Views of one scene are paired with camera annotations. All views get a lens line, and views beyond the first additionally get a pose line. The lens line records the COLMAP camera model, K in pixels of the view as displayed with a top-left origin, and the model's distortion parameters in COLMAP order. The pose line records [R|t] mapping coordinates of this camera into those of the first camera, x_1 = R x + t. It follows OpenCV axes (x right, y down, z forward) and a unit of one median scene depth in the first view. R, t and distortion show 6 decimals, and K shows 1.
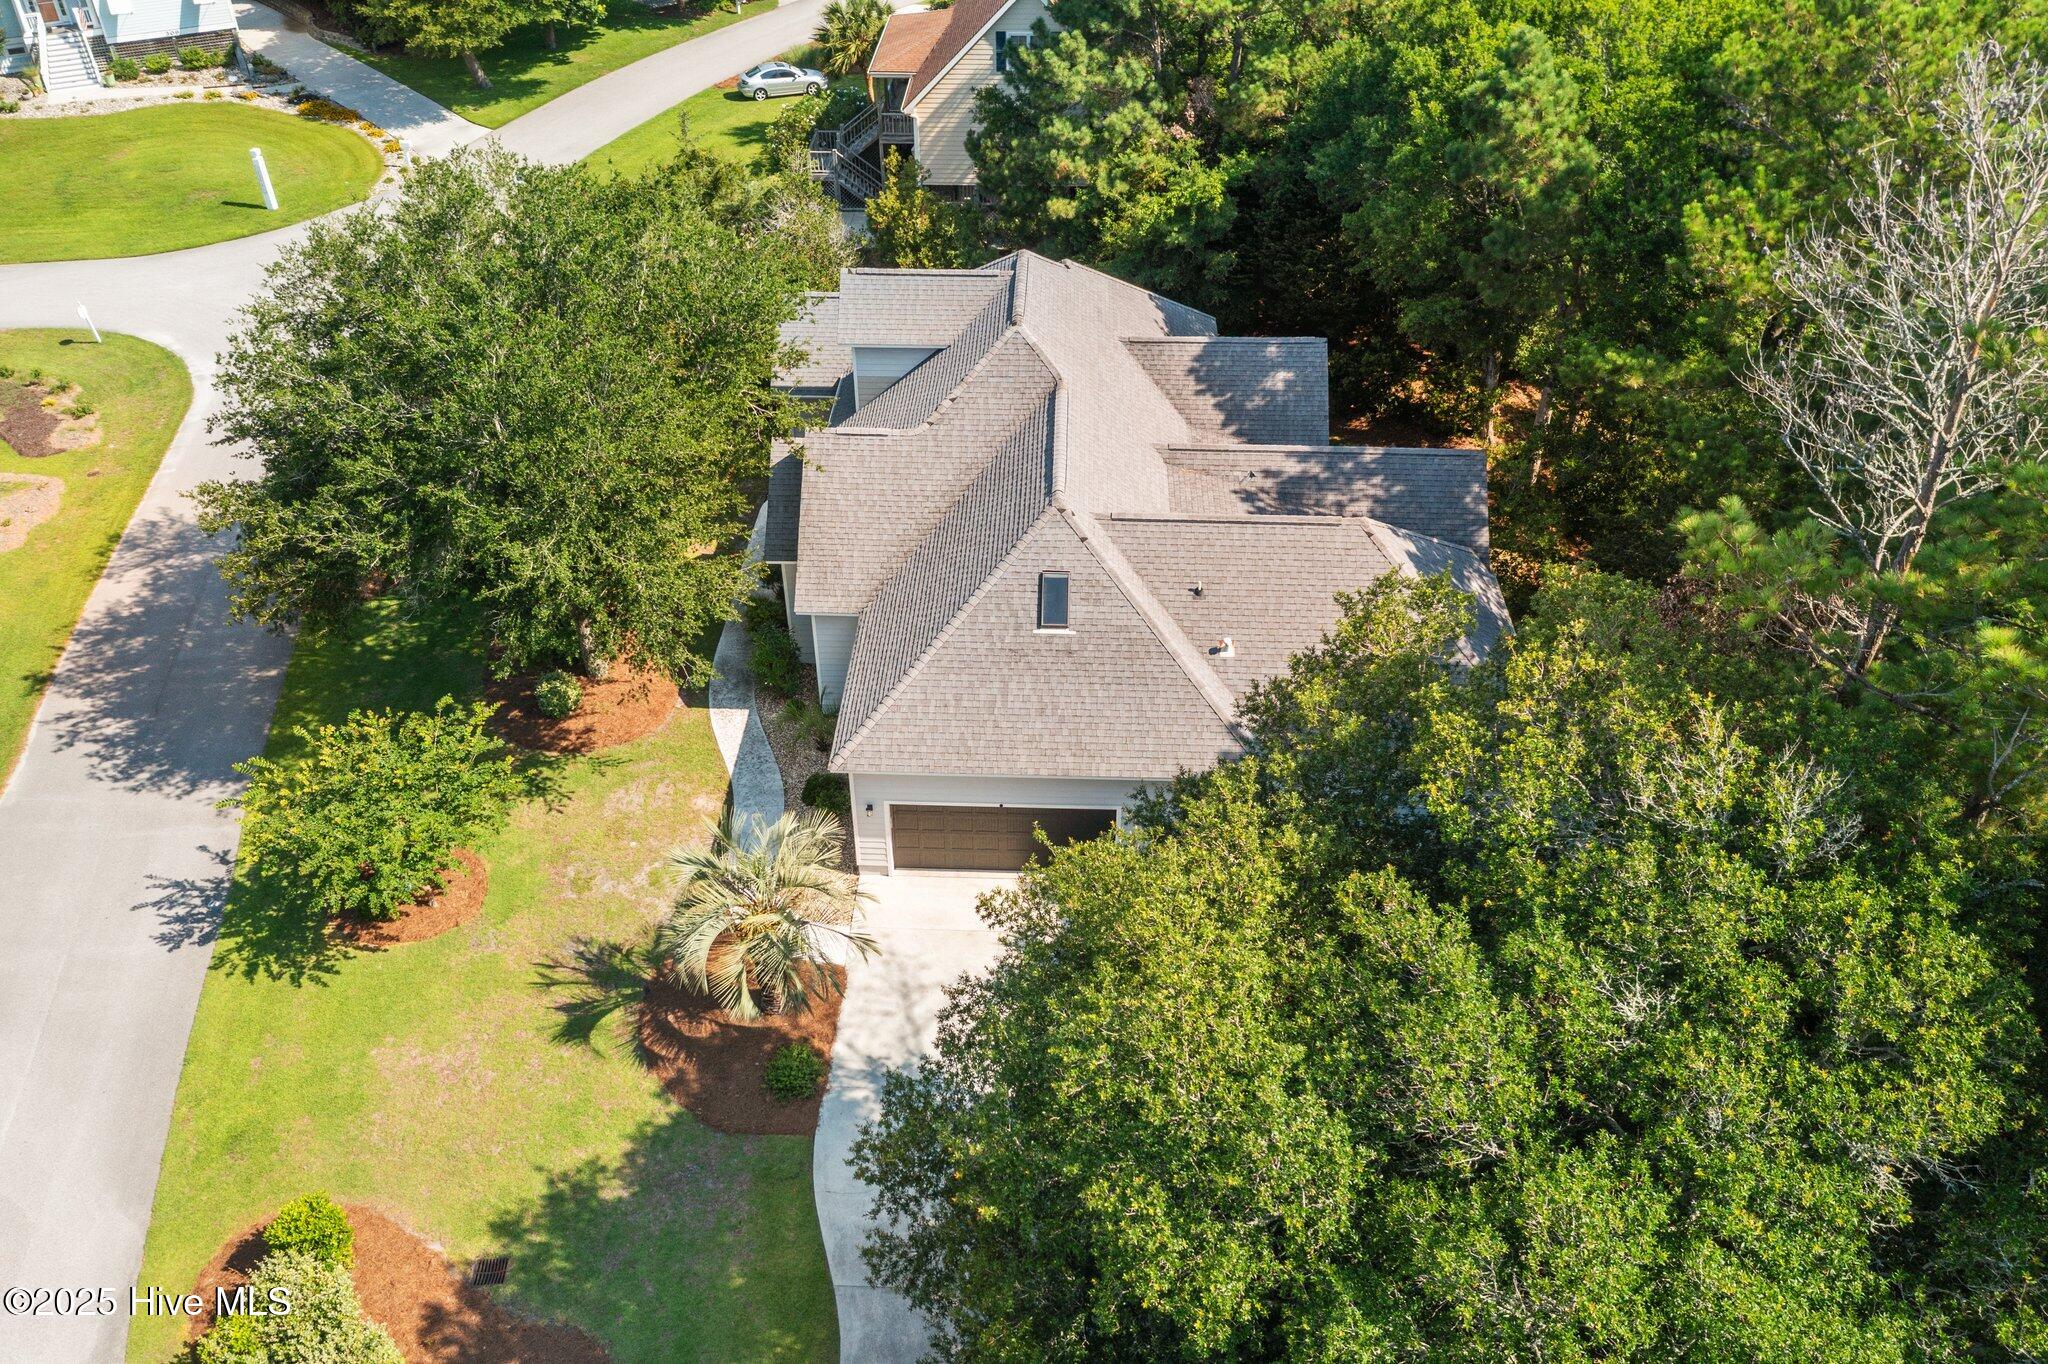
lens RADIAL K [[1601.5, 0, 1032.8], [0, 1601.5, 680.2], [0, 0, 1]] dist [-0.019811, 0.004997]
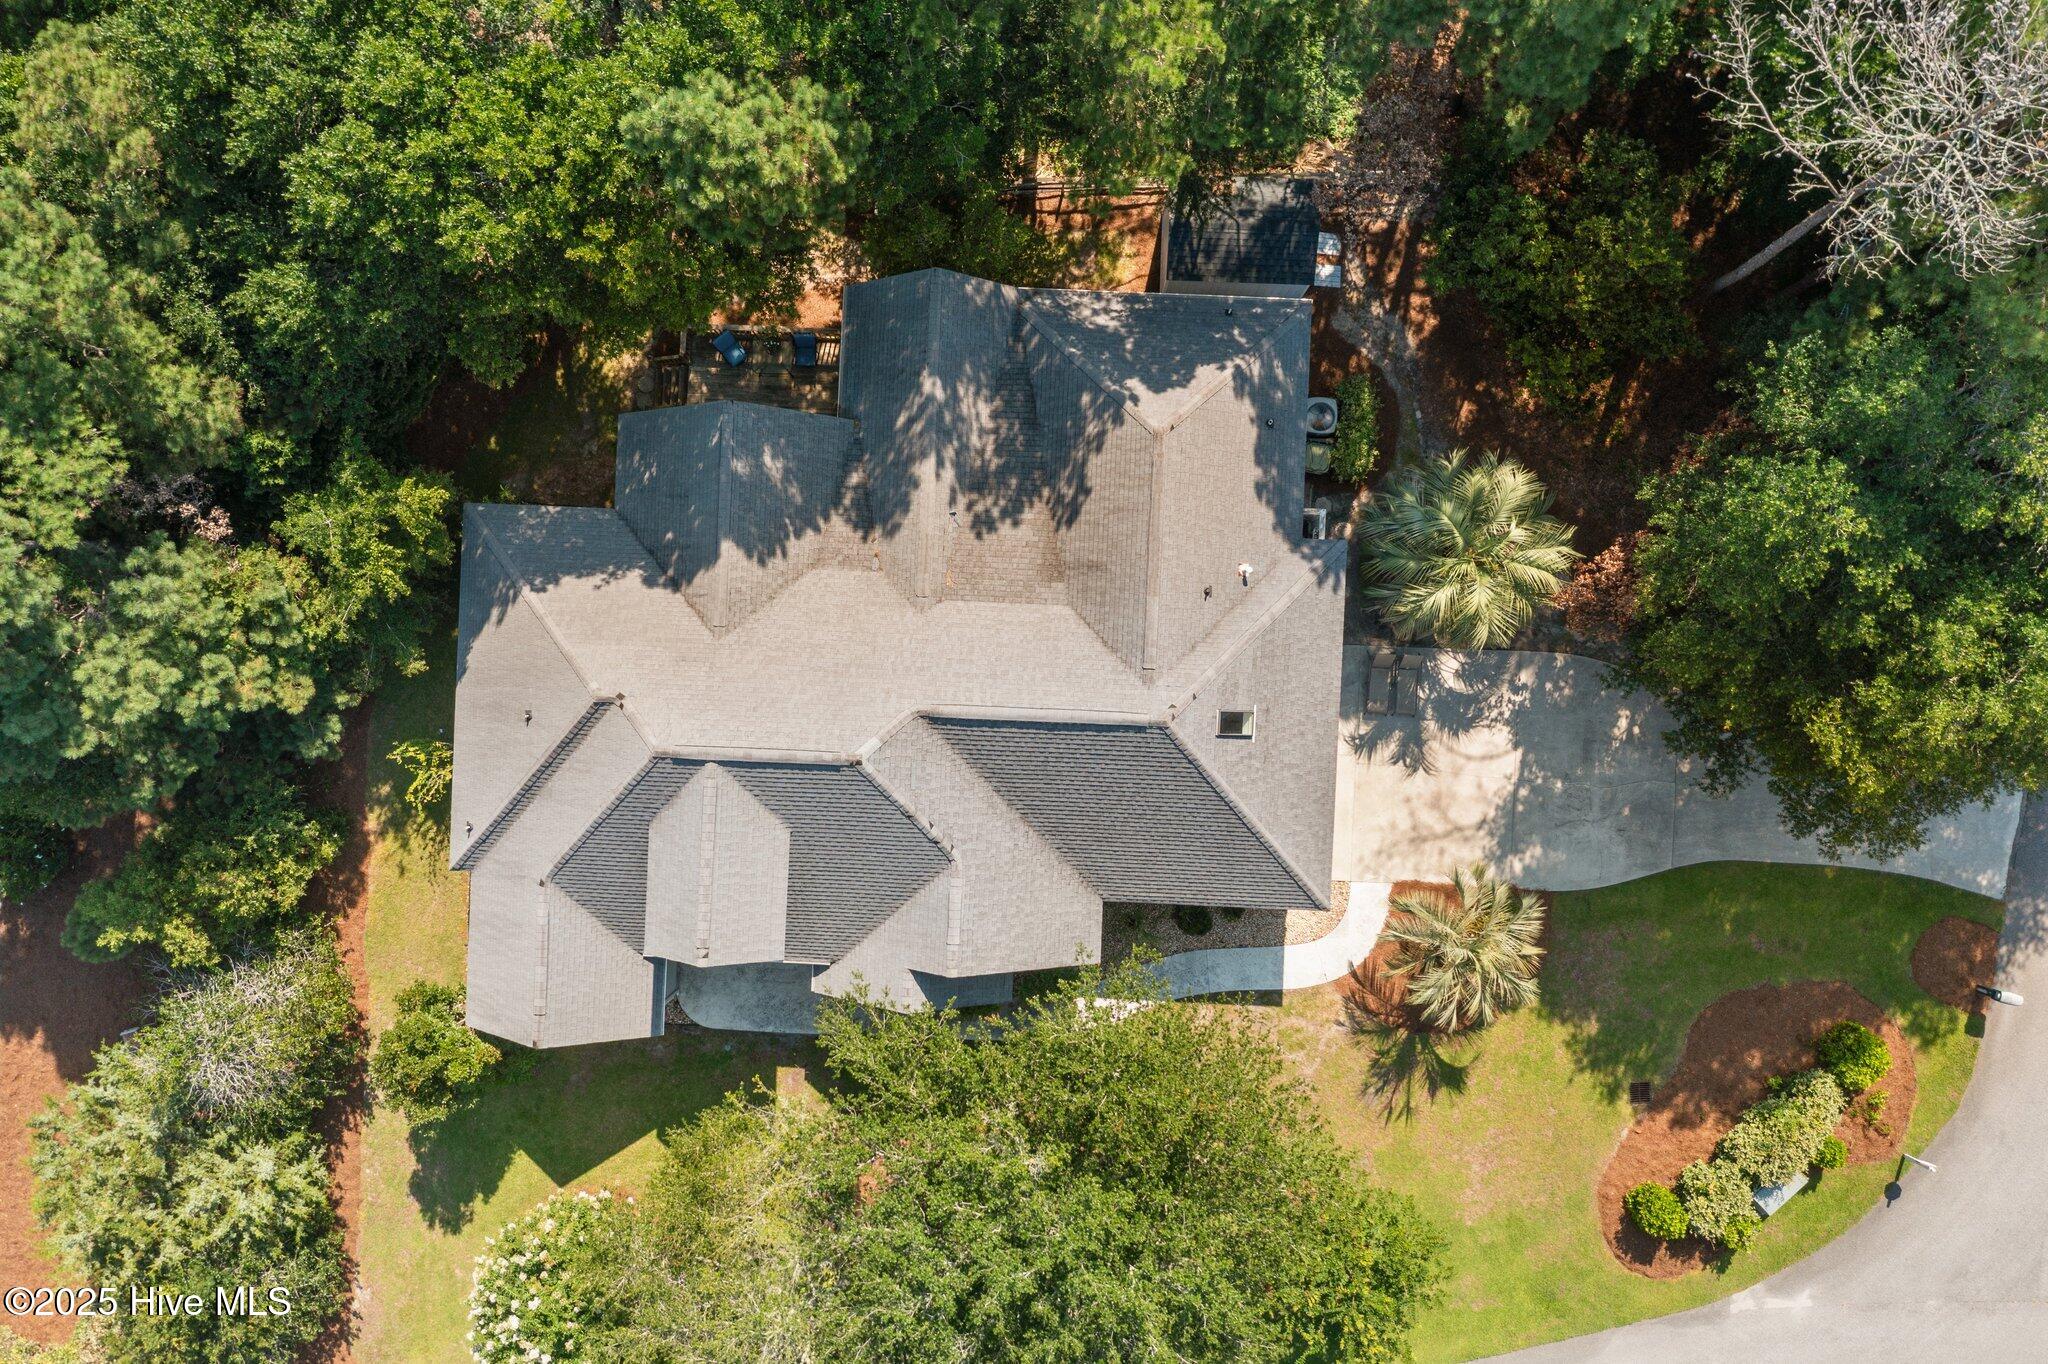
lens RADIAL K [[1622.5, 0, 1024.6], [0, 1622.5, 699.8], [0, 0, 1]] dist [0.026094, 0.001077]
pose [[0.009987, -0.999946, -0.002991, 0.030190], [0.629293, 0.003960, 0.777158, -0.948063], [-0.777104, -0.009644, 0.629298, 0.370080]]
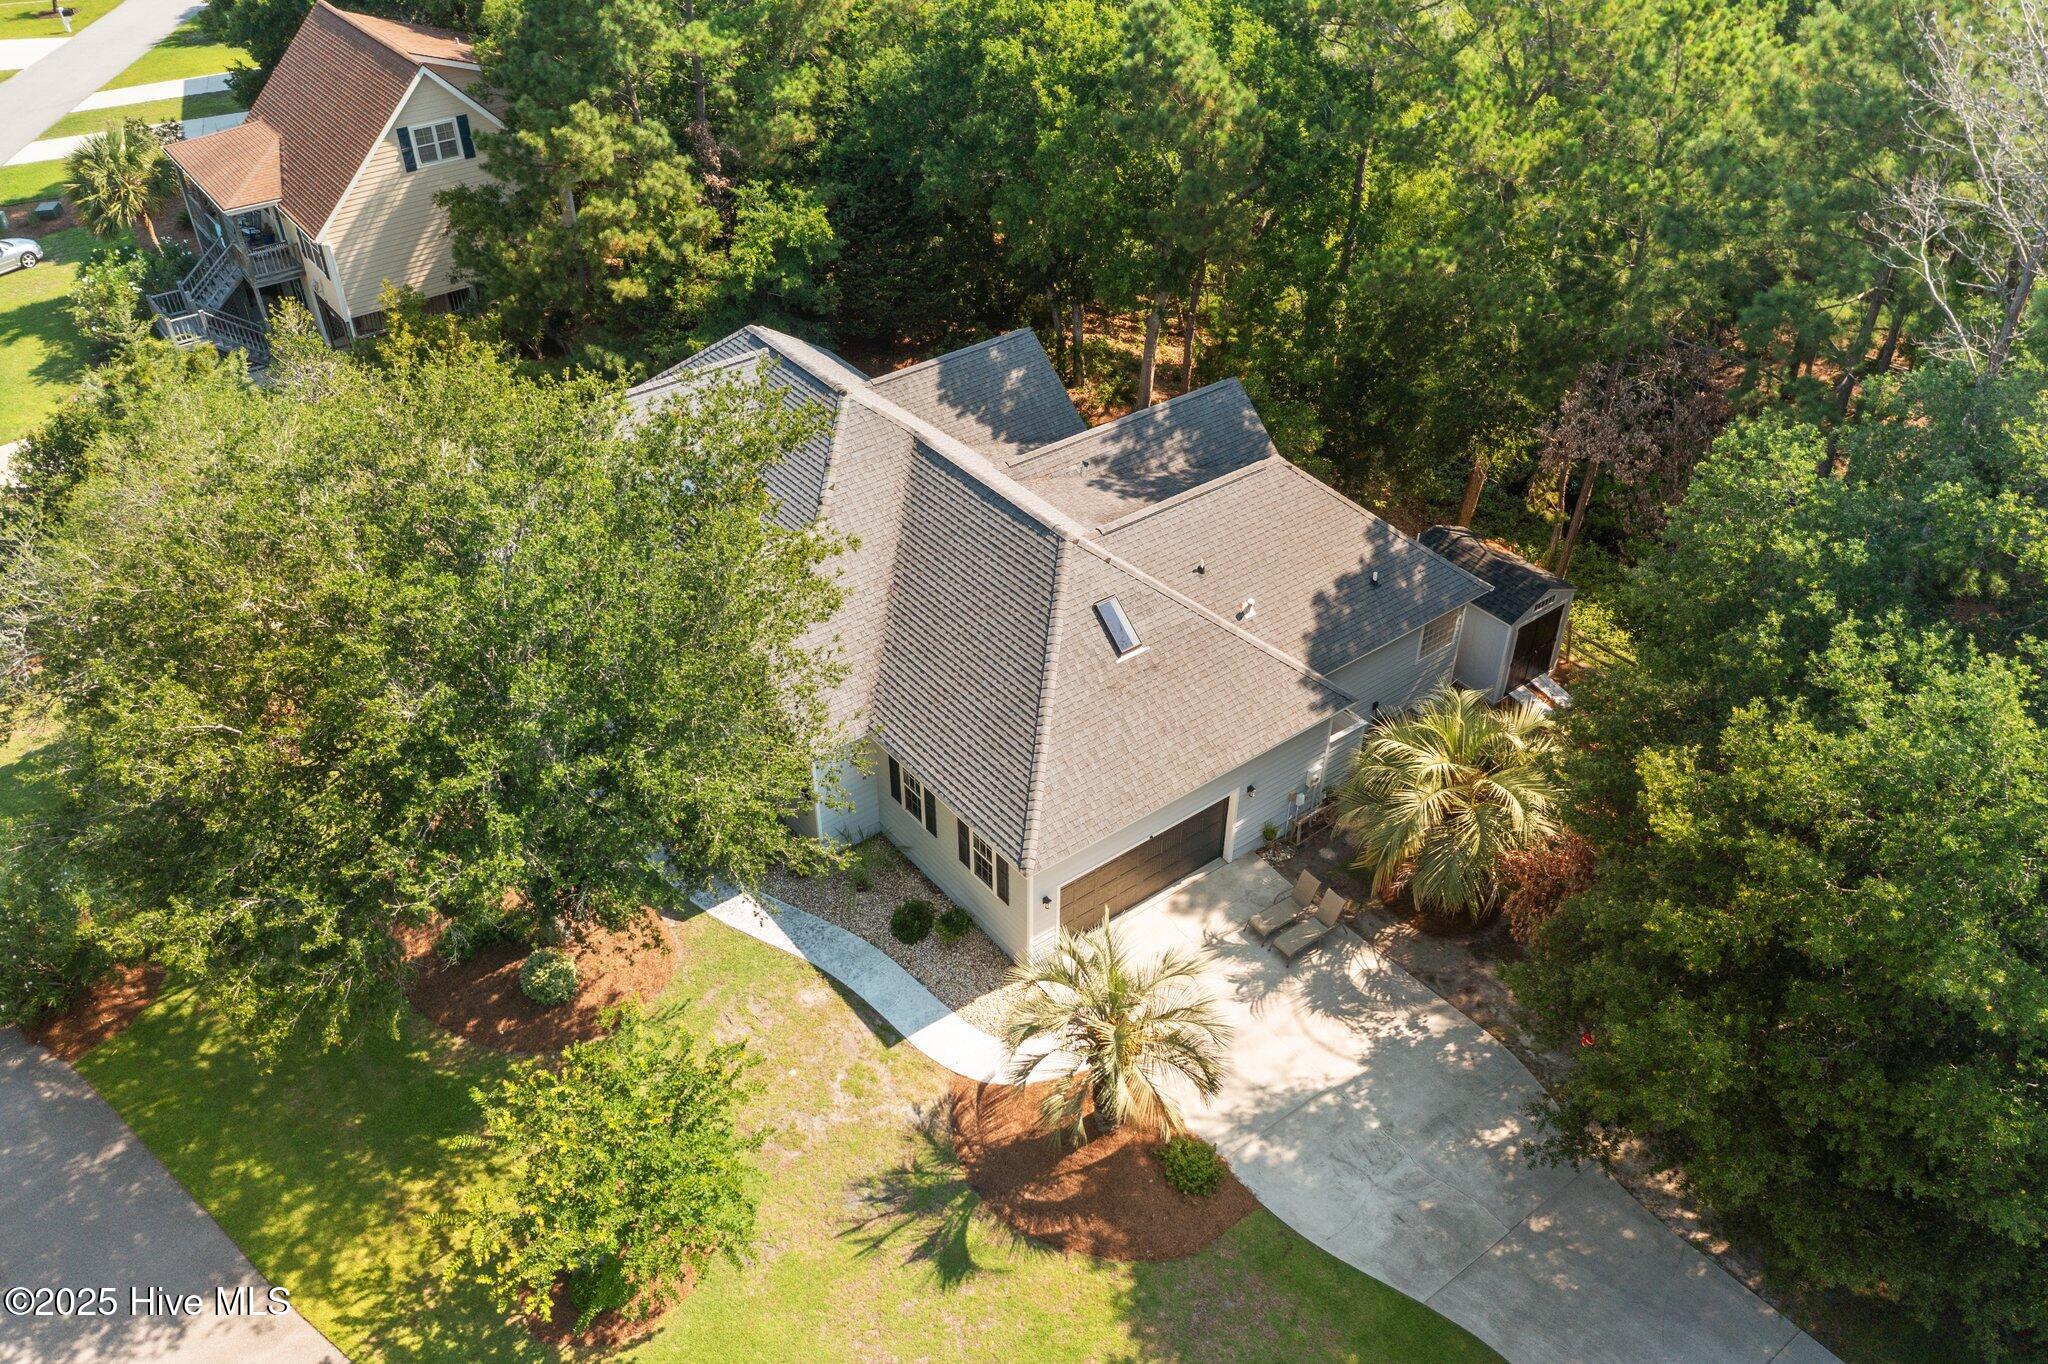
lens RADIAL K [[1601.5, 0, 1011.9], [0, 1601.5, 675.8], [0, 0, 1]] dist [-0.019811, 0.004997]
pose [[0.776183, -0.379017, 0.503871, -0.510548], [0.384372, 0.917923, 0.098368, -0.134012], [-0.499797, 0.117322, 0.858160, 0.170899]]
